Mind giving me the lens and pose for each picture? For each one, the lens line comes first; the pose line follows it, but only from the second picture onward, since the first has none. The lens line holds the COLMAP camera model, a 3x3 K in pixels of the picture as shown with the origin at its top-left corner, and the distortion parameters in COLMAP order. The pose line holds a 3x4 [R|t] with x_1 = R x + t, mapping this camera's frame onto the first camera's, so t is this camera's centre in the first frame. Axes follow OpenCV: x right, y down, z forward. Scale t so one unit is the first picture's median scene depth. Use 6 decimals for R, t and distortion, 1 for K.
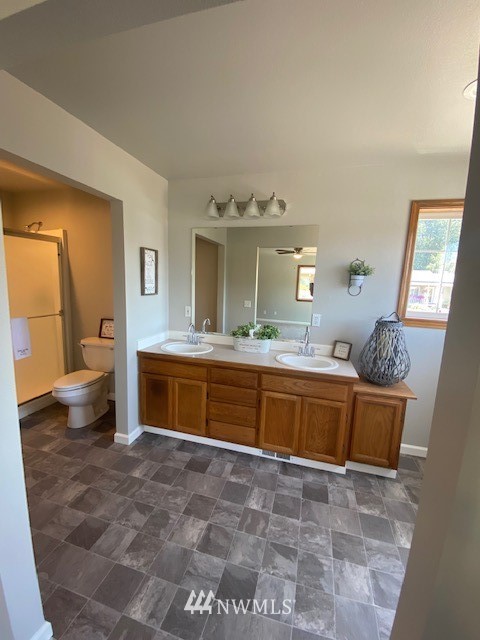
lens RADIAL K [[261.9, 0, 239.8], [0, 261.9, 318.0], [0, 0, 1]] dist [0.020003, -0.018069]
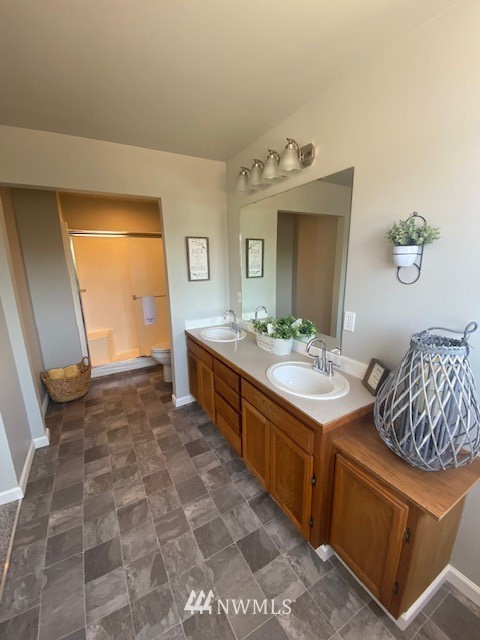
lens RADIAL K [[261.9, 0, 239.8], [0, 261.9, 318.0], [0, 0, 1]] dist [0.020003, -0.018069]
pose [[0.709320, 0.104361, -0.697118, 0.647873], [-0.049596, 0.993917, 0.098329, -0.059008], [0.703139, -0.035173, 0.710182, 0.417785]]
